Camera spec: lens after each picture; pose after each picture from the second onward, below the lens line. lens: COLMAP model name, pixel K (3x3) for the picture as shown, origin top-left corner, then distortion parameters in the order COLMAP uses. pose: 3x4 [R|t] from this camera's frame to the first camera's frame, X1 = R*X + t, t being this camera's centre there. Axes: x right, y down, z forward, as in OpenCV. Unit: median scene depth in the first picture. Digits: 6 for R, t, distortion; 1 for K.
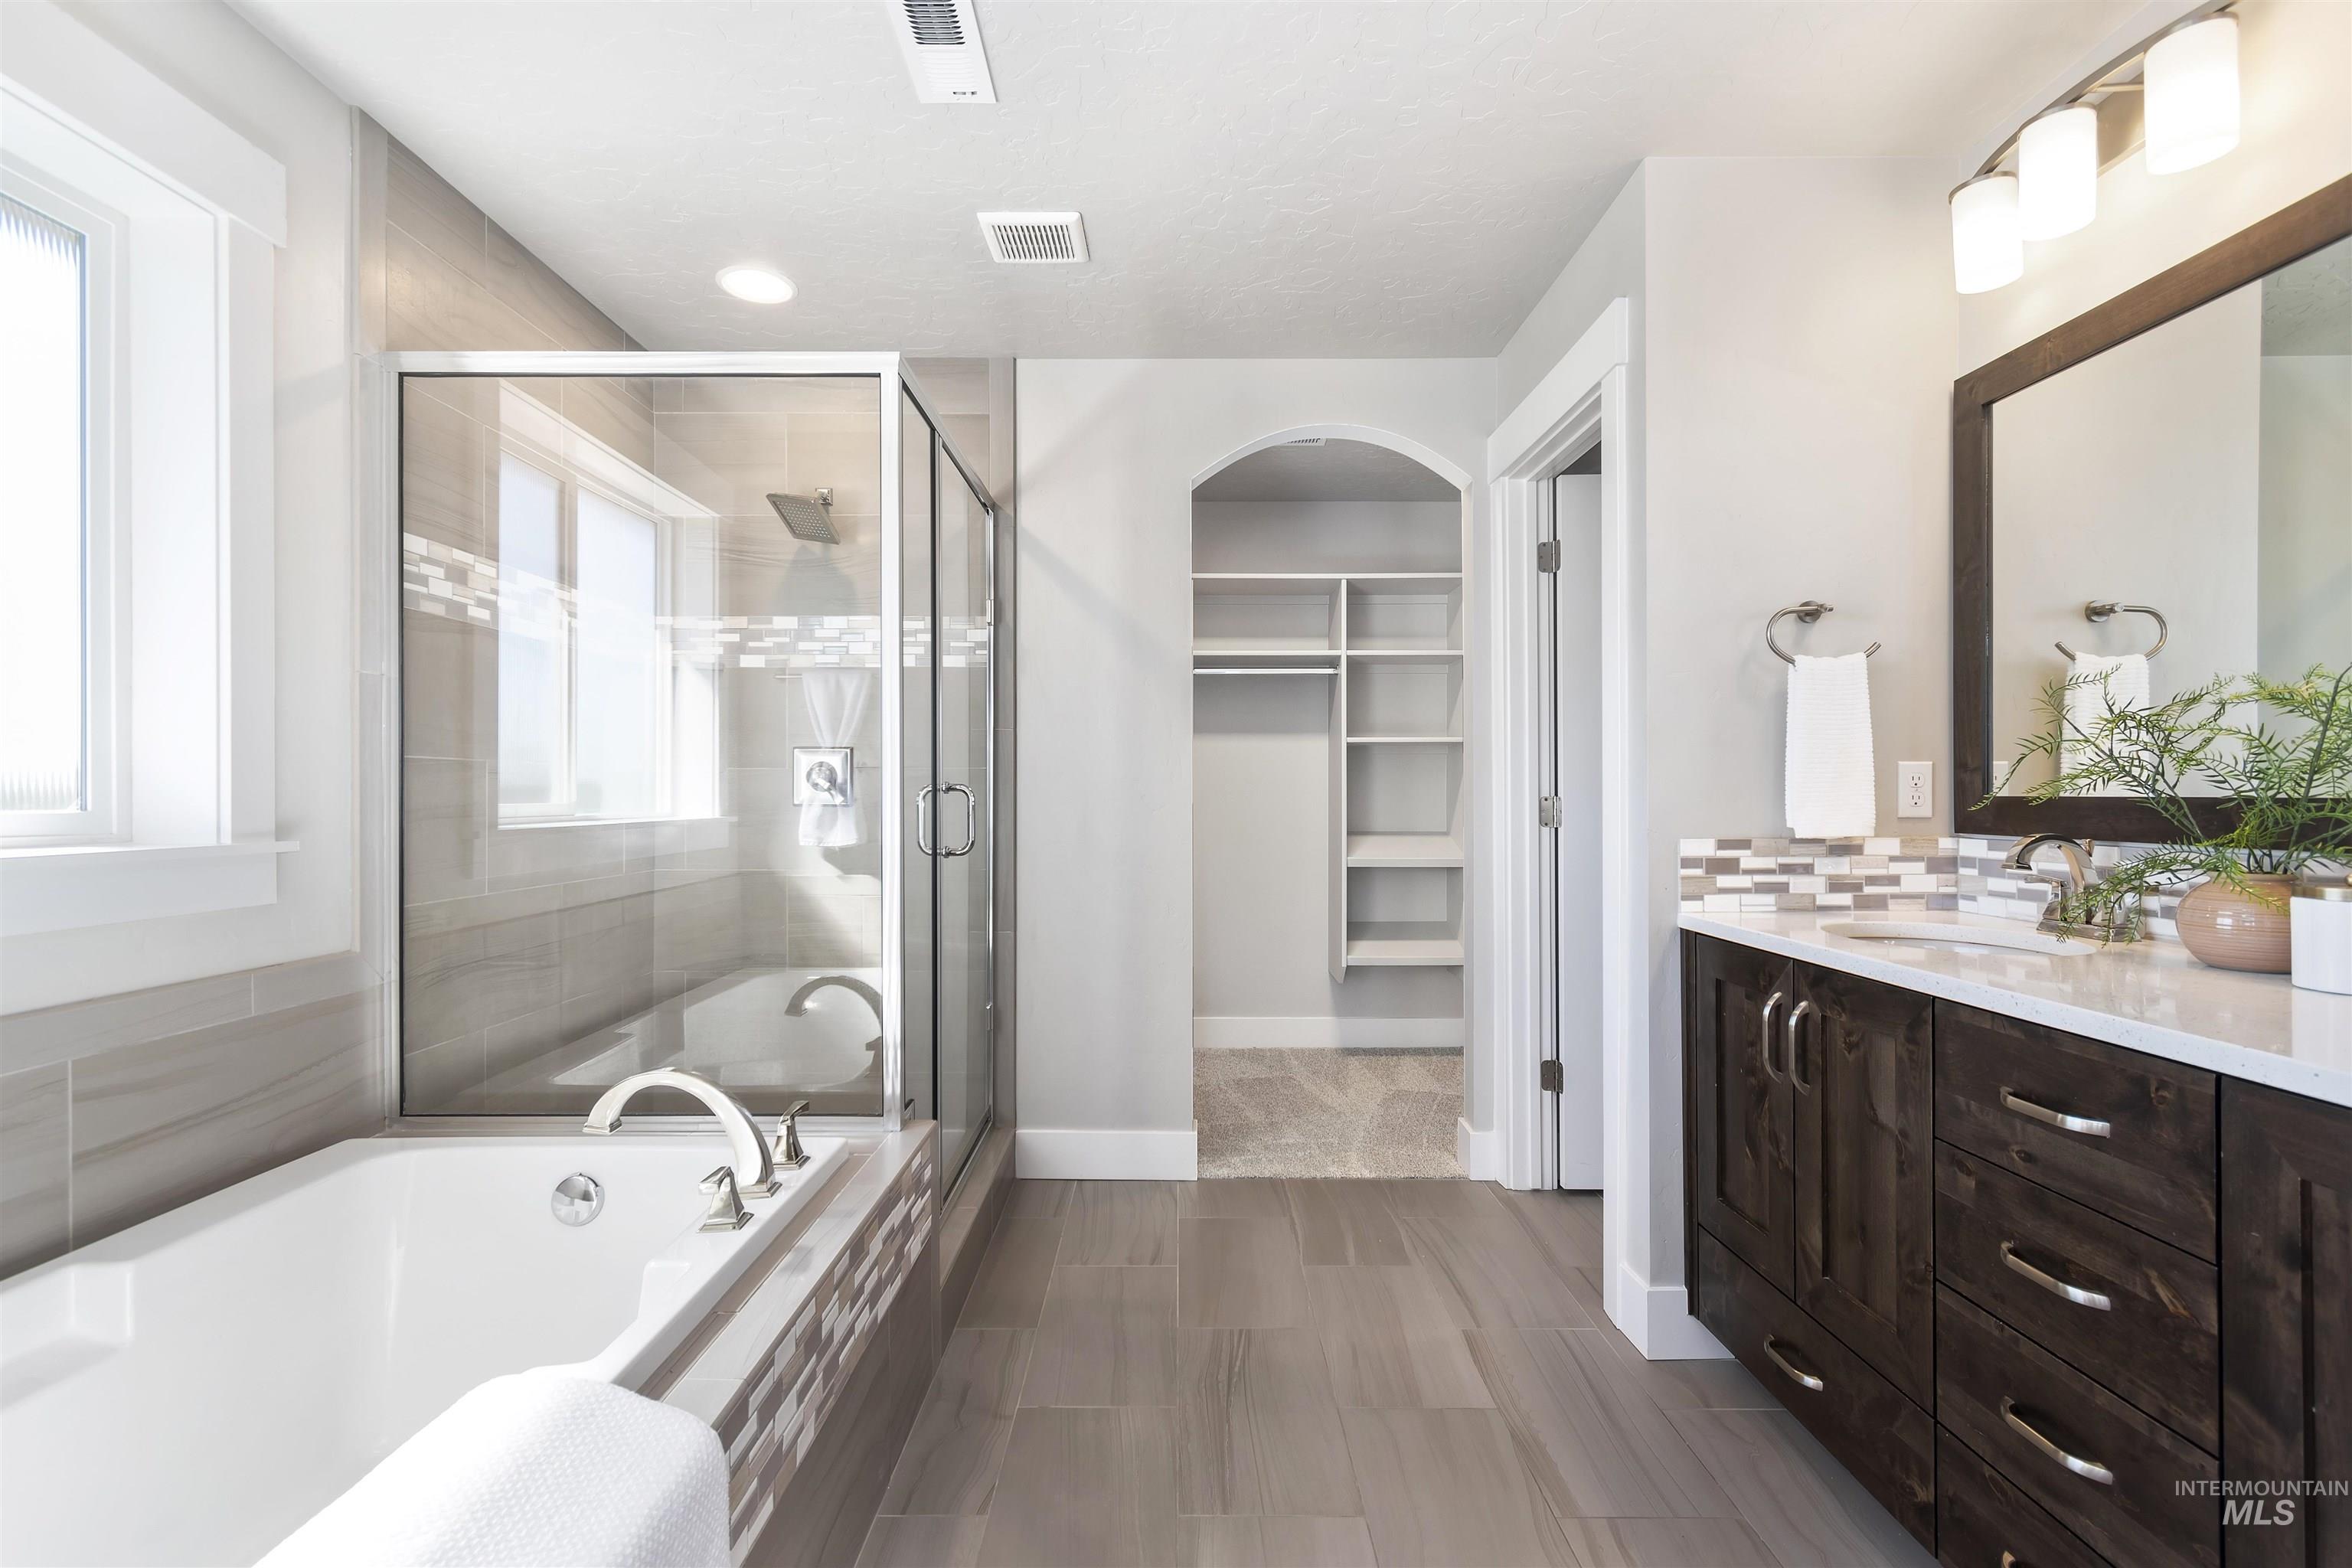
lens RADIAL K [[1053.7, 0, 1174.4], [0, 1053.7, 791.2], [0, 0, 1]] dist [0.003054, -0.000461]
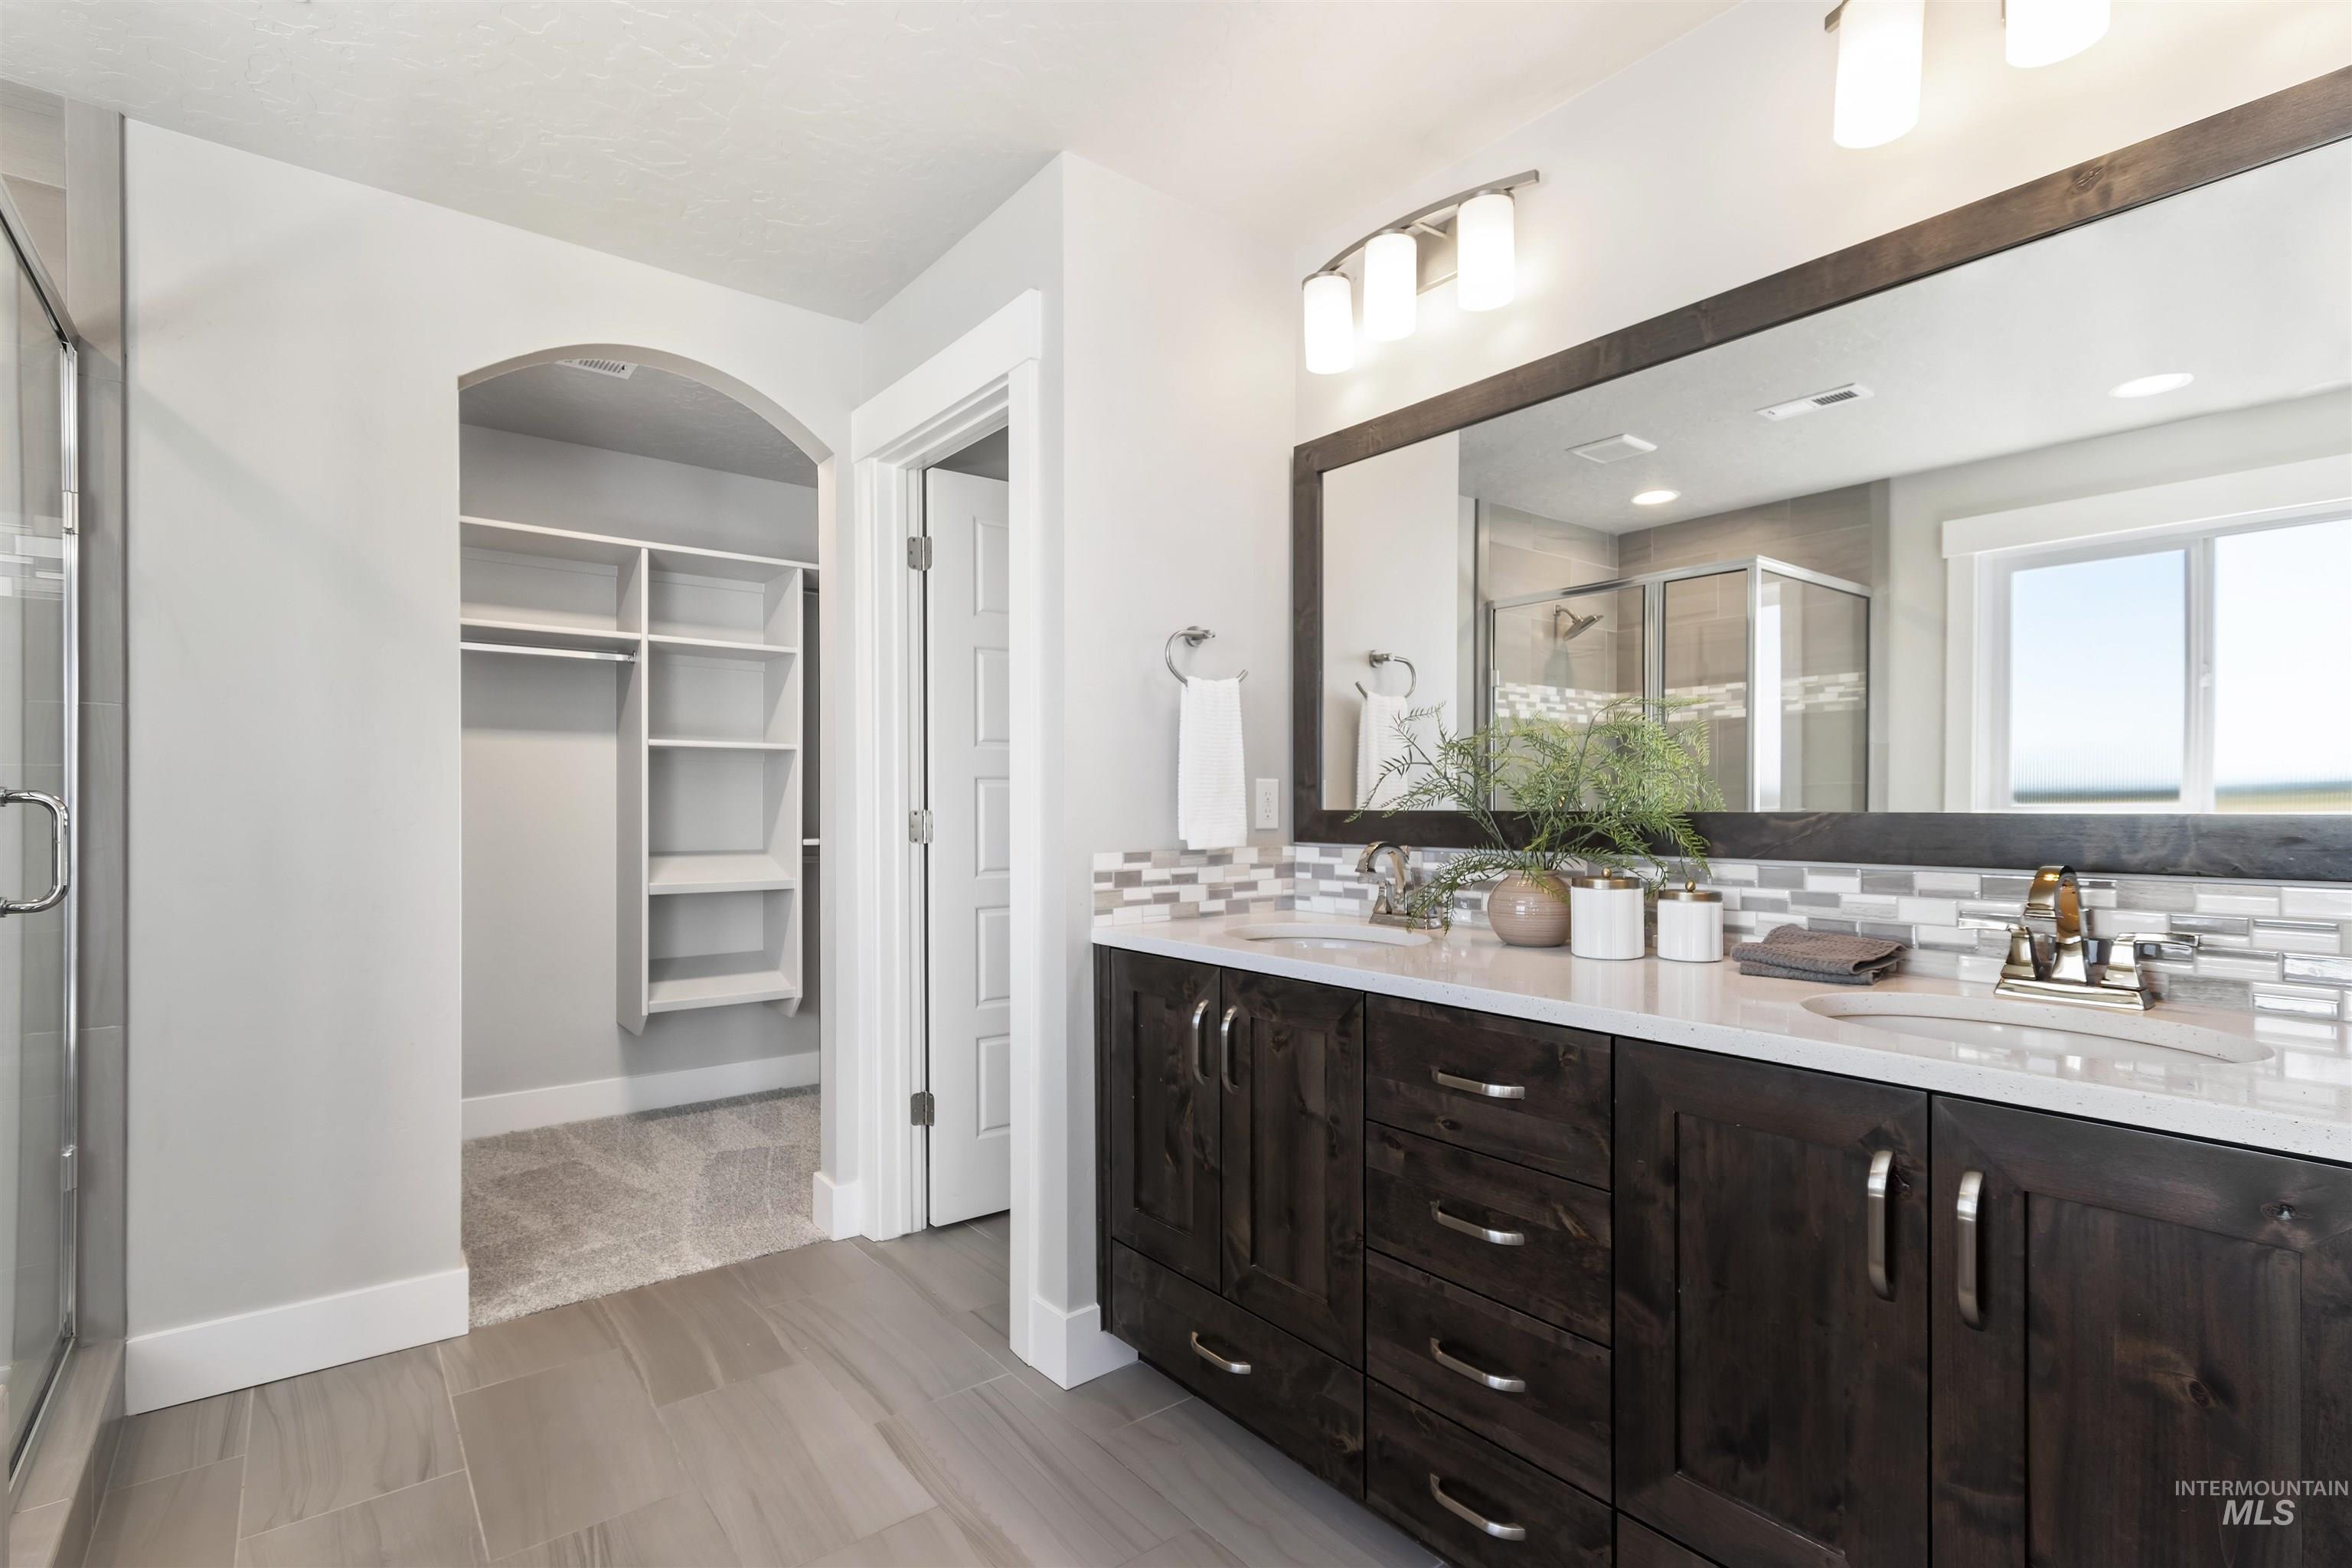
lens RADIAL K [[1089.7, 0, 1175.4], [0, 1089.7, 808.7], [0, 0, 1]] dist [0.001856, 0.000479]
pose [[0.785946, -0.000466, 0.618295, -0.093479], [-0.001942, 0.999993, 0.003222, -0.000011], [-0.618293, -0.003733, 0.785939, 0.150891]]
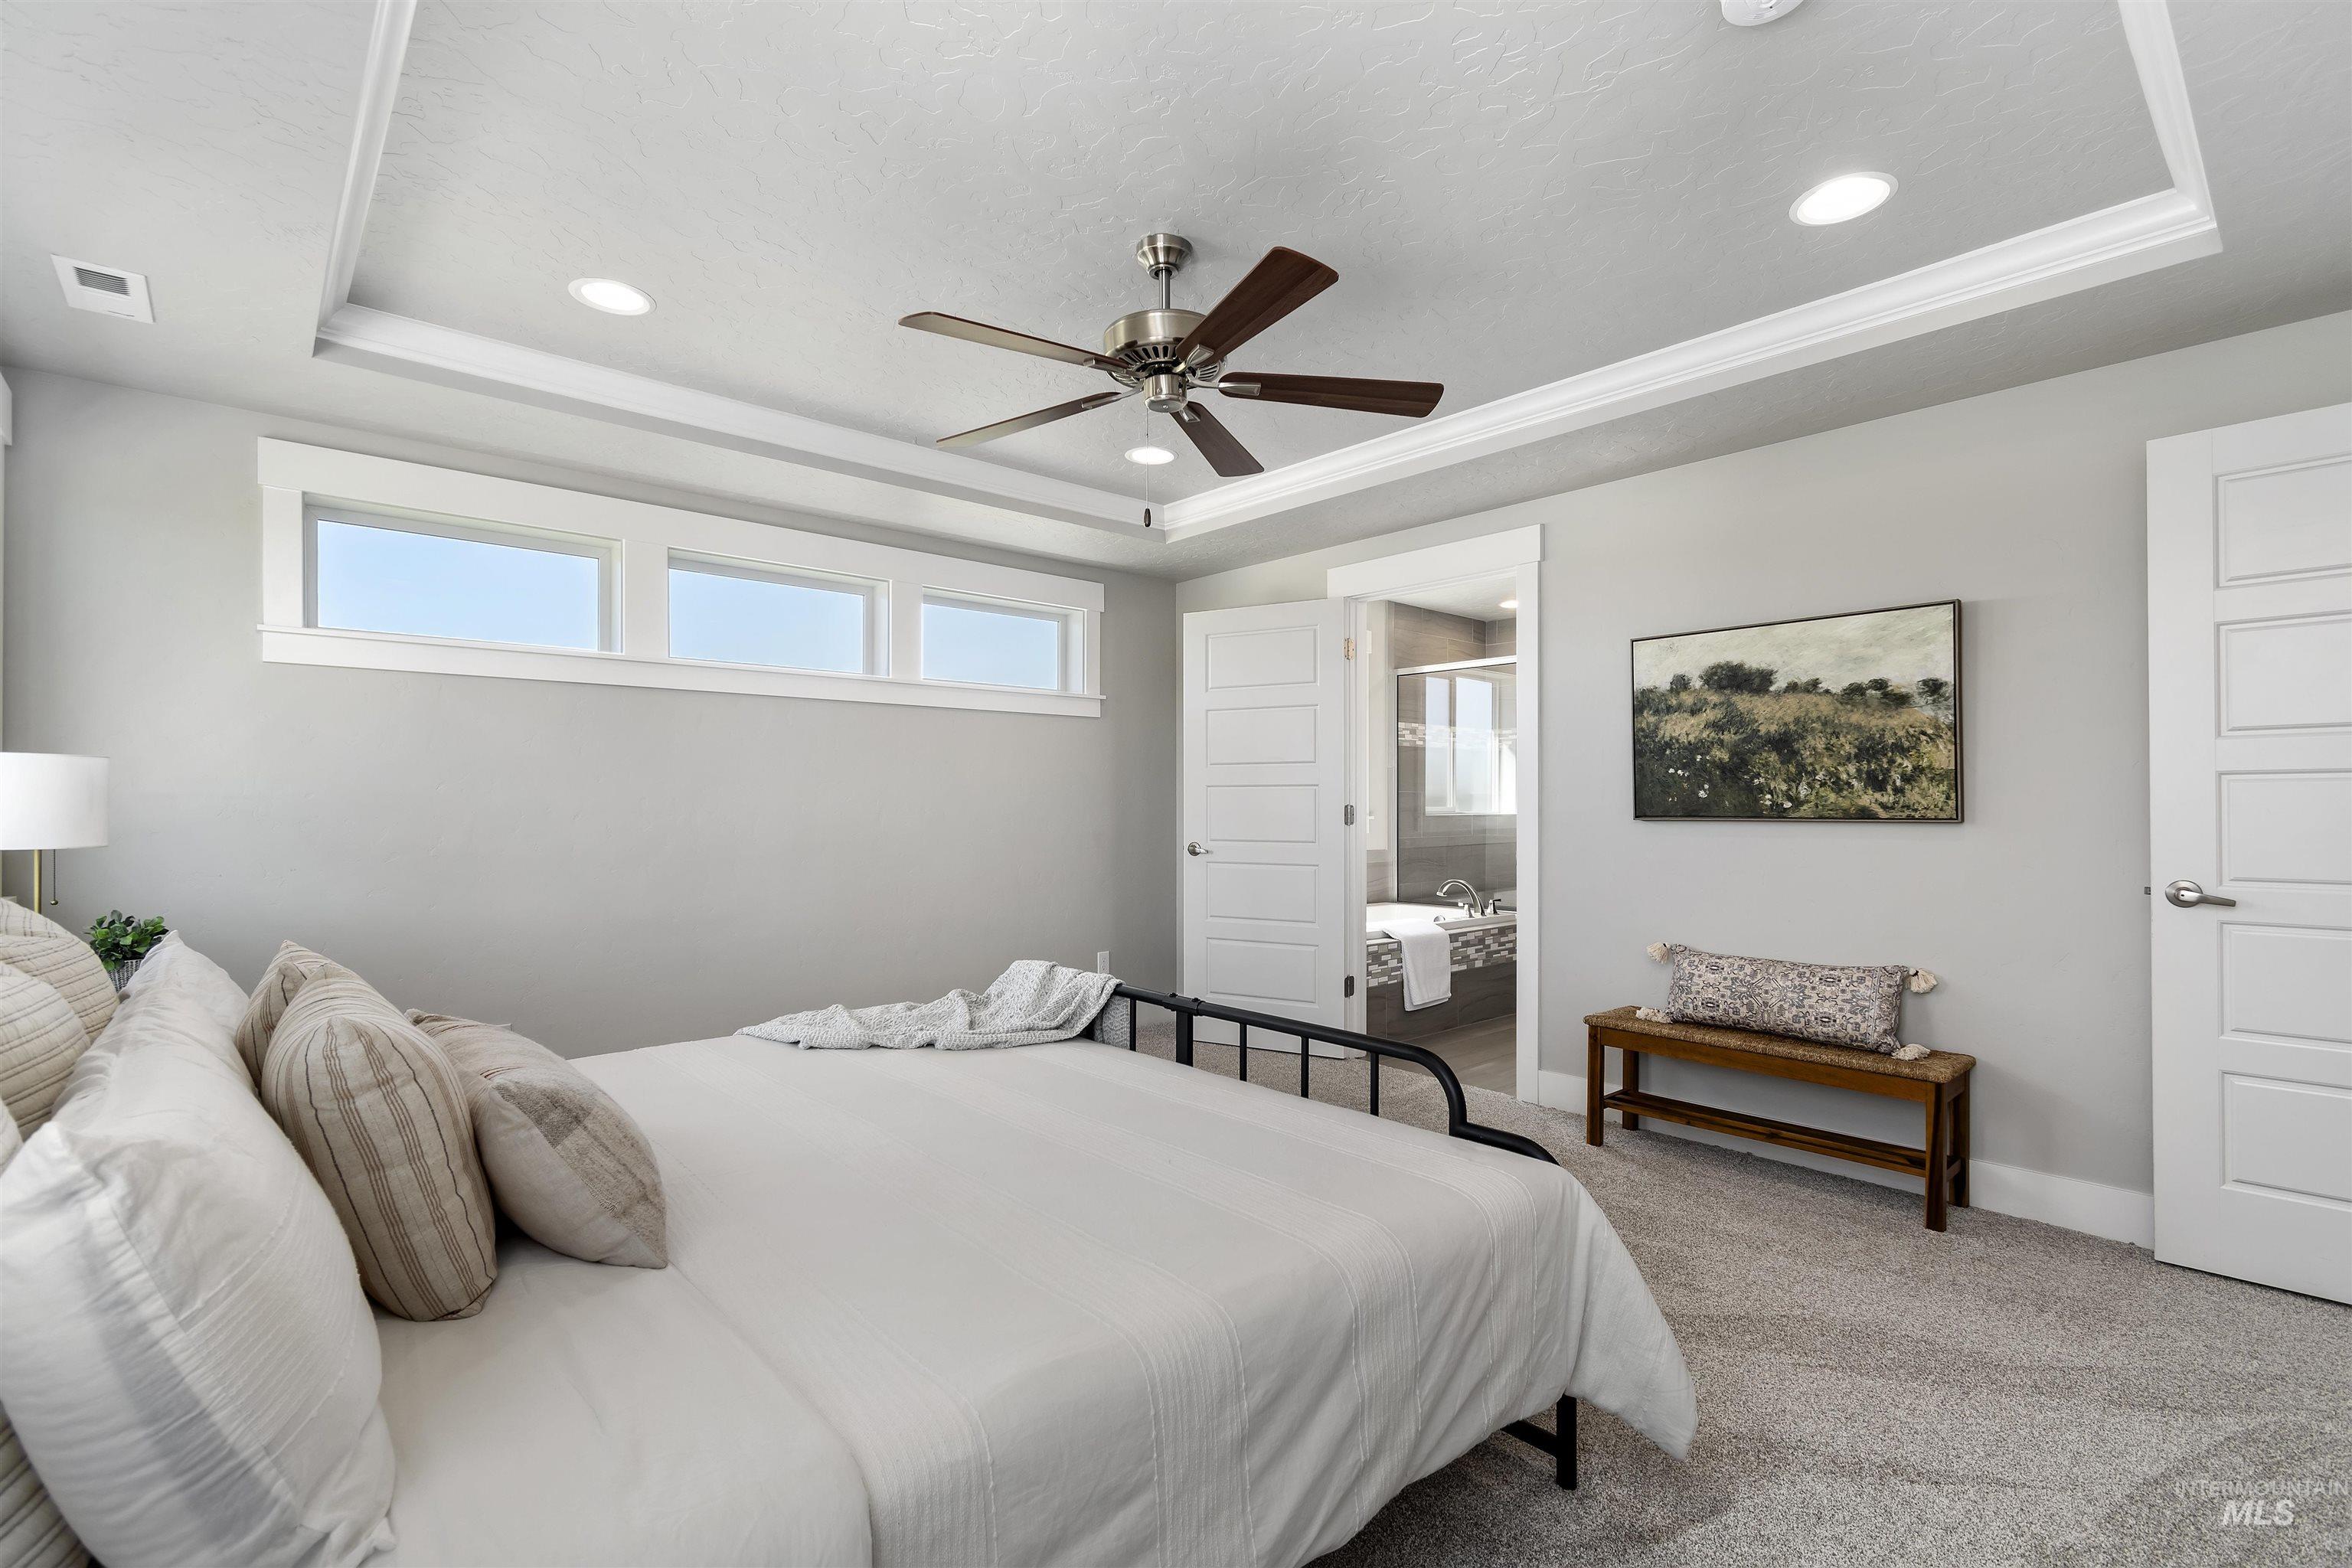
lens RADIAL K [[1053.7, 0, 1174.4], [0, 1053.7, 791.2], [0, 0, 1]] dist [0.003054, -0.000461]
pose [[0.664046, -0.005502, -0.747671, 1.105962], [0.001067, 0.999979, -0.006412, -0.012731], [0.747691, 0.003460, 0.664038, -1.495335]]
